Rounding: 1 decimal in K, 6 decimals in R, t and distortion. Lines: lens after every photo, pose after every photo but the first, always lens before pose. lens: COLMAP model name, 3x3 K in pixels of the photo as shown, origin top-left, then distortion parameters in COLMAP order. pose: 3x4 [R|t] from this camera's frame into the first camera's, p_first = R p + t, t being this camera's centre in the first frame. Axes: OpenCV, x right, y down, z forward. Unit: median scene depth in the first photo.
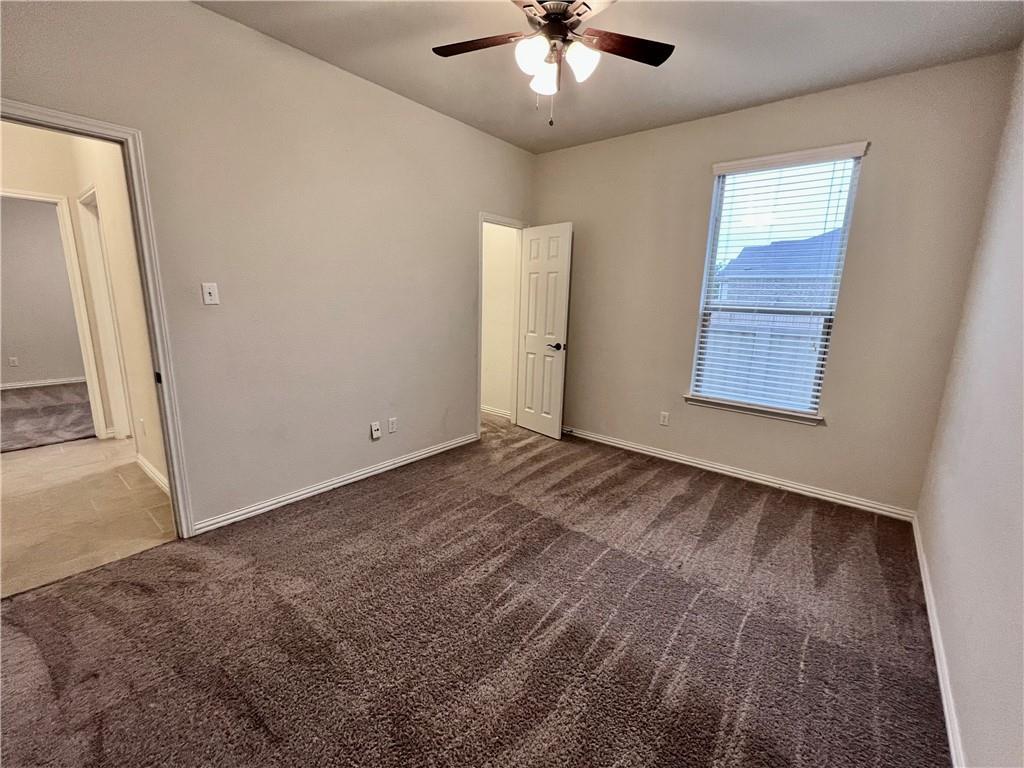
lens RADIAL K [[426.5, 0, 512.0], [0, 426.5, 384.0], [0, 0, 1]] dist [0.002929, 0.000189]
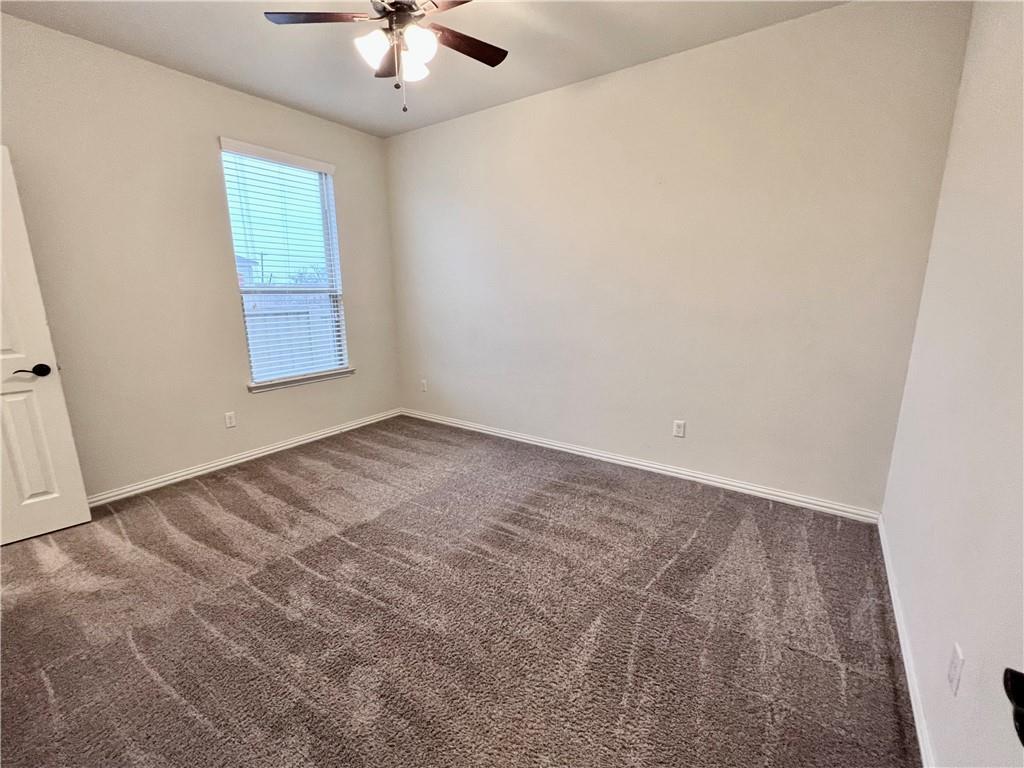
lens RADIAL K [[426.5, 0, 512.0], [0, 426.5, 384.0], [0, 0, 1]] dist [0.002929, 0.000189]
pose [[-0.052130, -0.245242, 0.968059, -0.584084], [0.207622, 0.945534, 0.250715, -0.101740], [-0.976819, 0.214061, 0.001627, 0.479686]]
